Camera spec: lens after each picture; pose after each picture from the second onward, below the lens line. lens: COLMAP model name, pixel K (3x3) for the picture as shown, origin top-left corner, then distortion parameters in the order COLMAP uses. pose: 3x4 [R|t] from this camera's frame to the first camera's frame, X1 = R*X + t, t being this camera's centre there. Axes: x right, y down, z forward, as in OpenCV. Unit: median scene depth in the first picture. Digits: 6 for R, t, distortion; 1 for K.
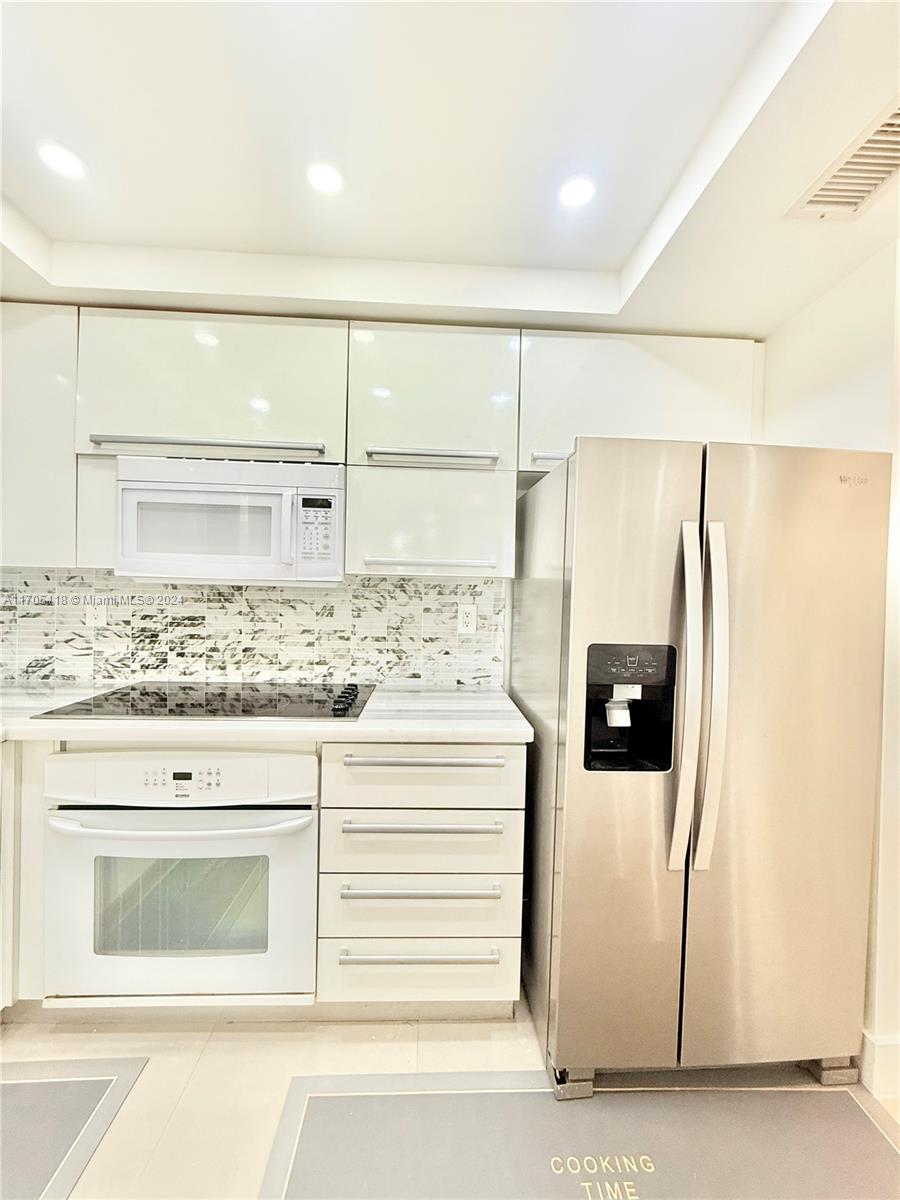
lens RADIAL K [[477.8, 0, 442.6], [0, 477.8, 594.5], [0, 0, 1]] dist [0.009738, 0.000319]
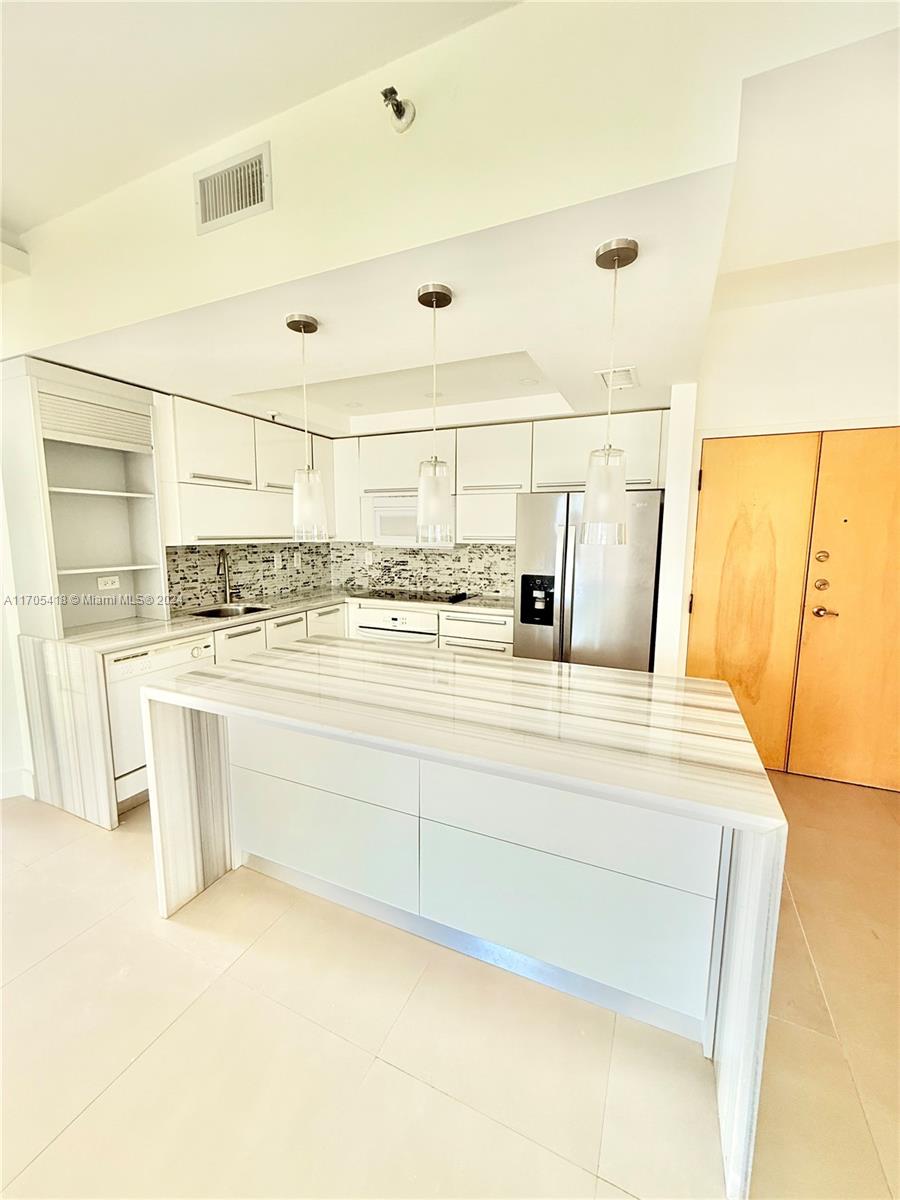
lens RADIAL K [[477.8, 0, 458.0], [0, 477.8, 599.1], [0, 0, 1]] dist [0.009738, 0.000319]
pose [[0.898202, 0.047567, -0.437002, 0.697792], [0.009680, 0.991747, 0.127846, -0.060919], [0.439477, -0.119062, 0.890328, -0.906278]]
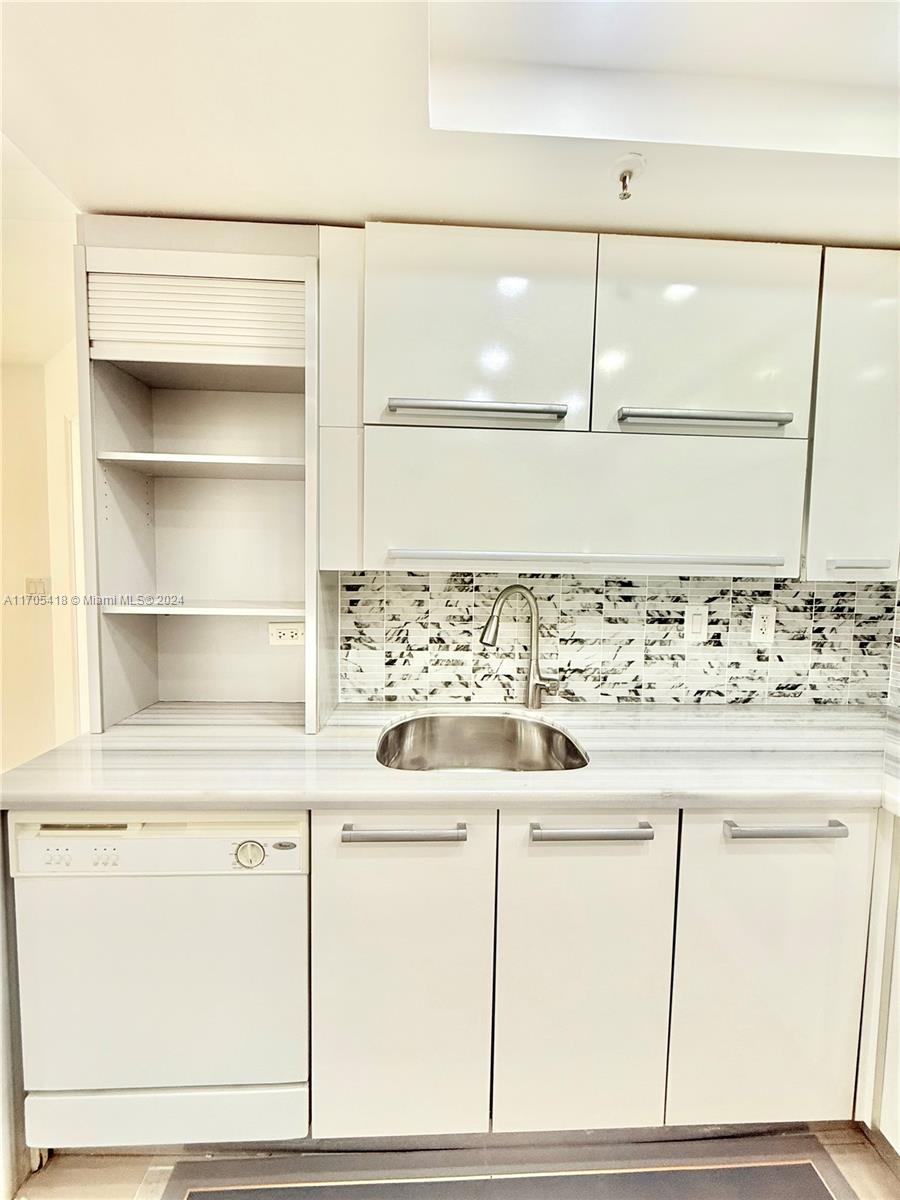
lens RADIAL K [[477.8, 0, 456.1], [0, 477.8, 593.4], [0, 0, 1]] dist [0.009738, 0.000319]
pose [[0.001962, 0.043406, -0.999056, -0.094949], [-0.024685, 0.998755, 0.043345, -0.044102], [0.999693, 0.024576, 0.003031, 0.205418]]
